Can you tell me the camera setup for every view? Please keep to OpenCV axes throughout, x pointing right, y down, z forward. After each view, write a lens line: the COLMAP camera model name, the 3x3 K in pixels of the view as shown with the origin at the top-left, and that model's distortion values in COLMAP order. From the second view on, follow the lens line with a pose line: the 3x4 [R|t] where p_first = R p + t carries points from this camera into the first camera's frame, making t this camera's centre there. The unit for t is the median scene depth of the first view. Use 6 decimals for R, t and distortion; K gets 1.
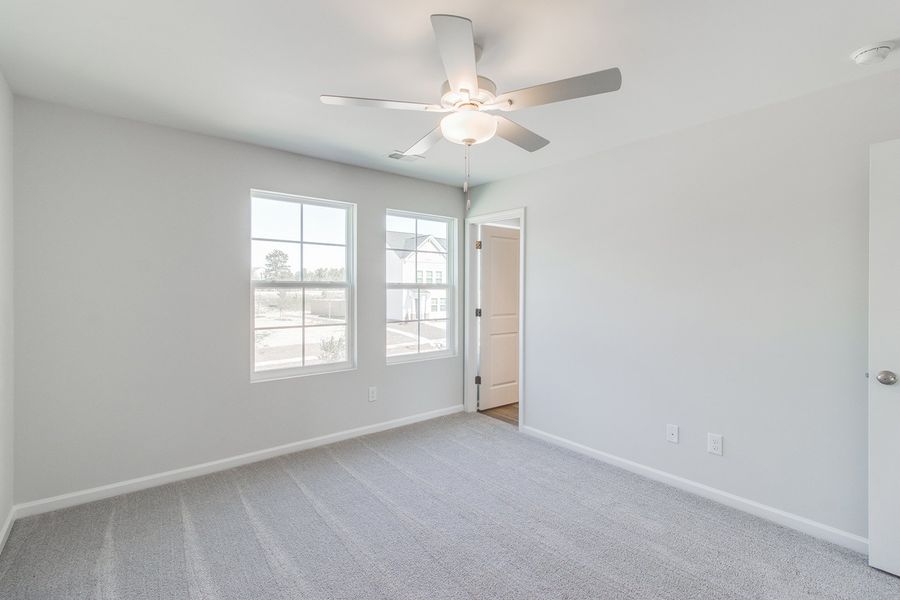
lens RADIAL K [[417.9, 0, 447.3], [0, 417.9, 291.2], [0, 0, 1]] dist [-0.000385, -0.000230]
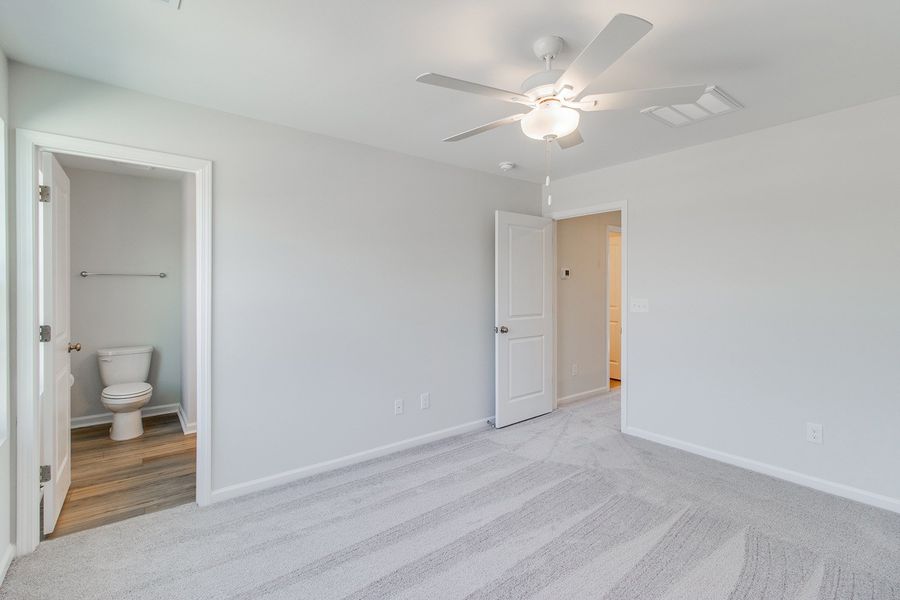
lens RADIAL K [[404.9, 0, 455.8], [0, 404.9, 285.8], [0, 0, 1]] dist [-0.000287, -0.000068]
pose [[0.017552, -0.013233, 0.999758, -0.440508], [-0.006037, 0.999893, 0.013340, -0.015378], [-0.999828, -0.006269, 0.017471, 0.597489]]
